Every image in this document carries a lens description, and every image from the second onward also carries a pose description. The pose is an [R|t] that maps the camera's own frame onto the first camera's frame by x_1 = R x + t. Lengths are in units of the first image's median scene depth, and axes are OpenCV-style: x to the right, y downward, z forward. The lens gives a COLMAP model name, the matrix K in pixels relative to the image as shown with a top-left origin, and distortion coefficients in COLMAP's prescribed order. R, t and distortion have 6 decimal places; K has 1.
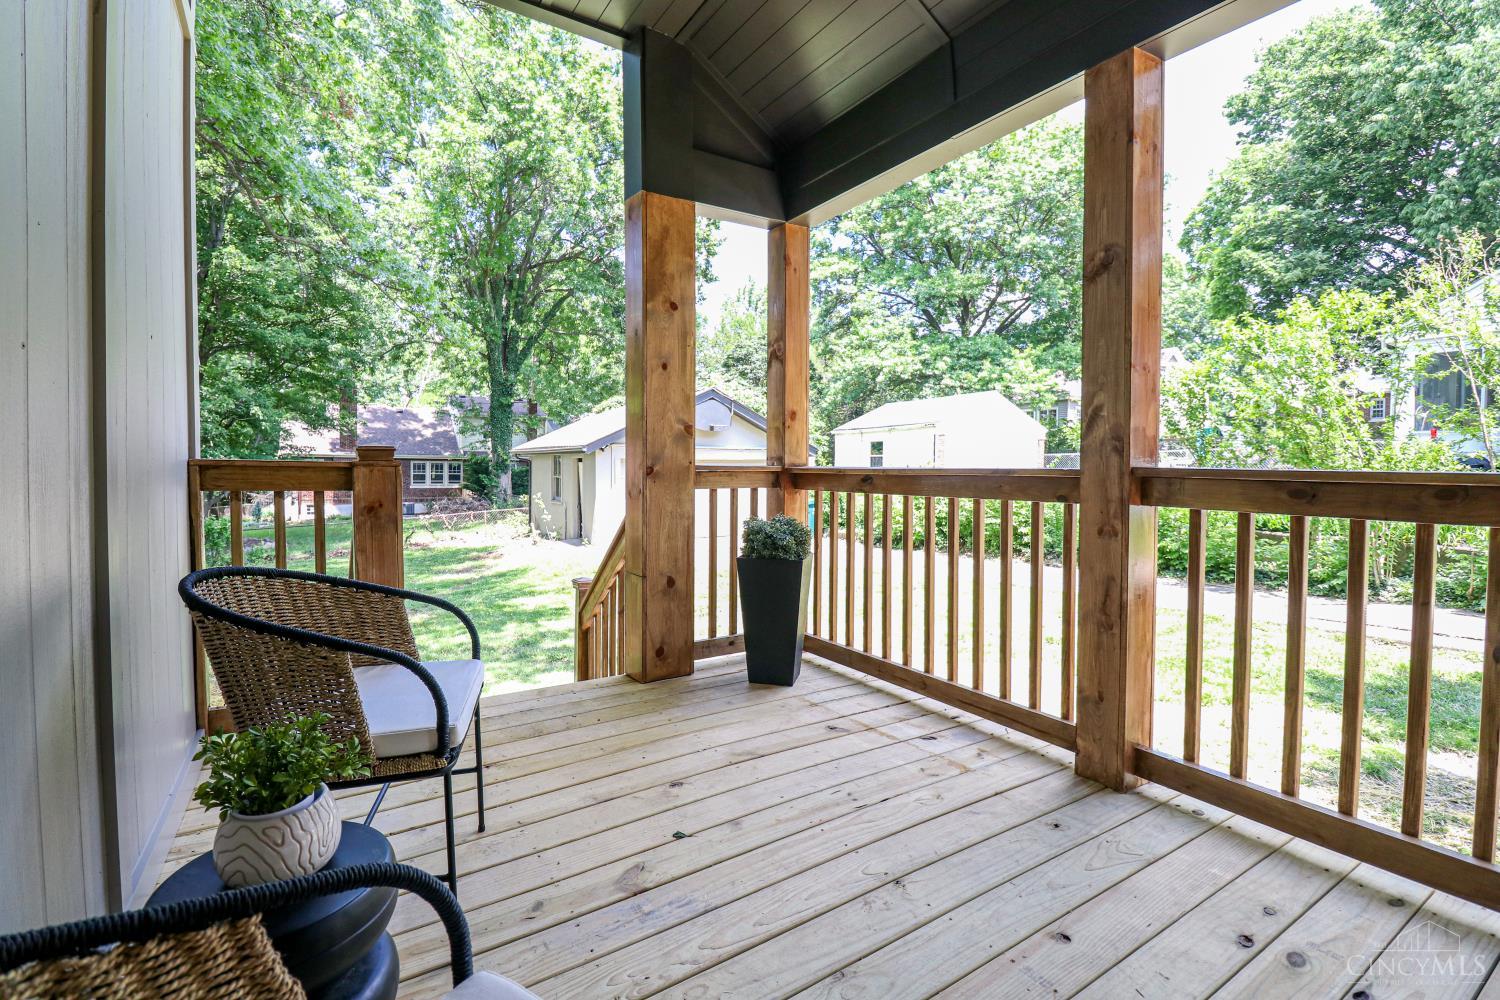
lens RADIAL K [[689.8, 0, 735.4], [0, 689.8, 484.0], [0, 0, 1]] dist [0.001015, -0.013537]
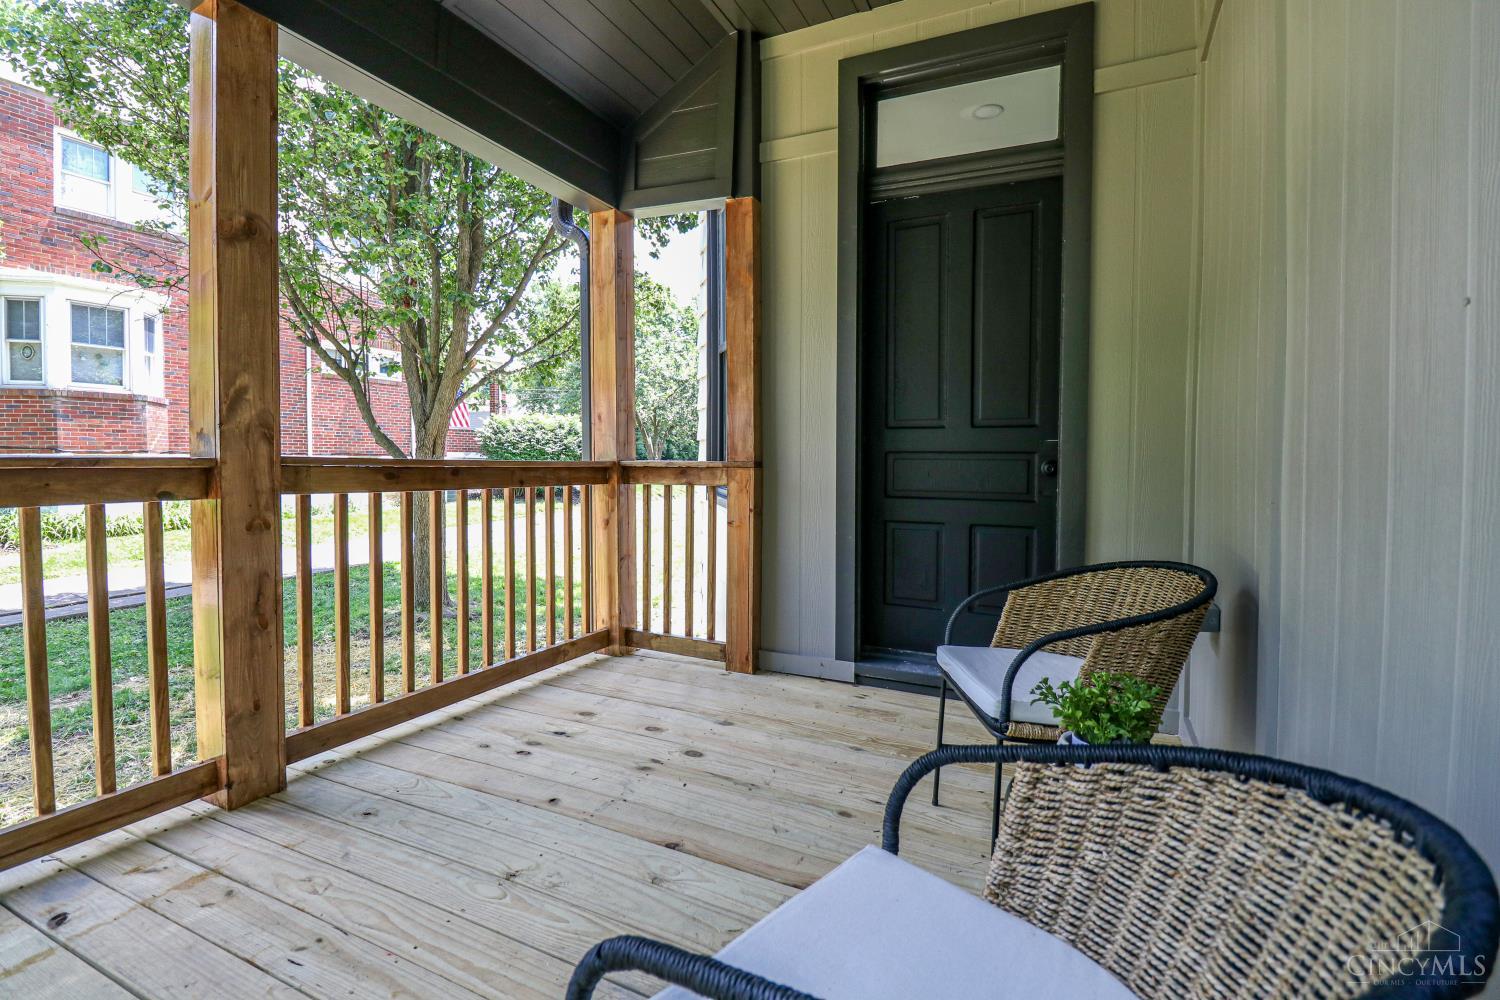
lens RADIAL K [[689.8, 0, 735.4], [0, 689.8, 484.0], [0, 0, 1]] dist [0.001015, -0.013537]
pose [[-0.532624, -0.036537, 0.845563, -0.061459], [0.013809, 0.998560, 0.051846, -0.002746], [-0.846239, 0.039291, -0.531352, 0.100028]]
